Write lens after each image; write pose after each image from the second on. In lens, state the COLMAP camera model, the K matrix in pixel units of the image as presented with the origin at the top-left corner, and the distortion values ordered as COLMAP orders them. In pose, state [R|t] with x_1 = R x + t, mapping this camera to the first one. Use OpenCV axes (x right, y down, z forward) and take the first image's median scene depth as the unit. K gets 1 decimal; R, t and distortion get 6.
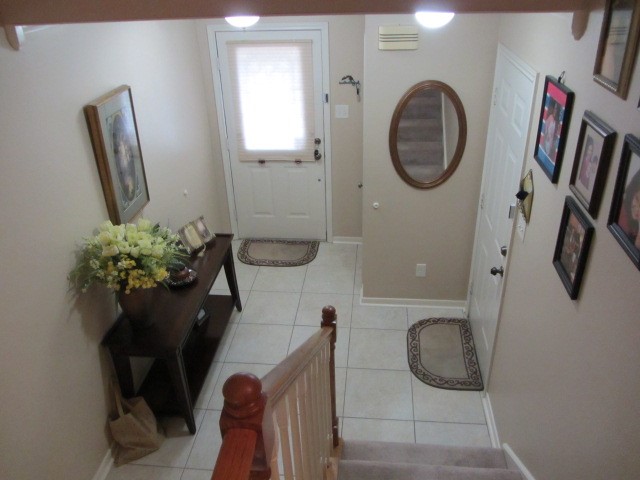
lens RADIAL K [[532.1, 0, 320.0], [0, 532.1, 237.5], [0, 0, 1]] dist [-0.030131, 0.003656]
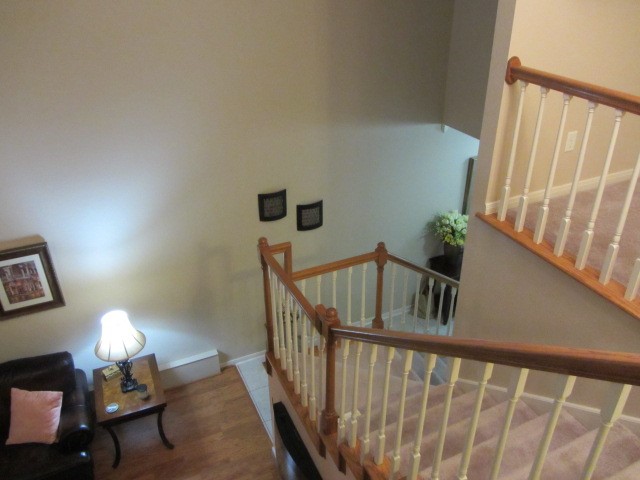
lens RADIAL K [[532.1, 0, 320.8], [0, 532.1, 240.5], [0, 0, 1]] dist [-0.030131, 0.003656]
pose [[0.512030, 0.449862, -0.731744, 0.985981], [-0.432628, 0.871010, 0.232753, -0.194379], [0.742063, 0.197396, 0.640607, -0.784016]]
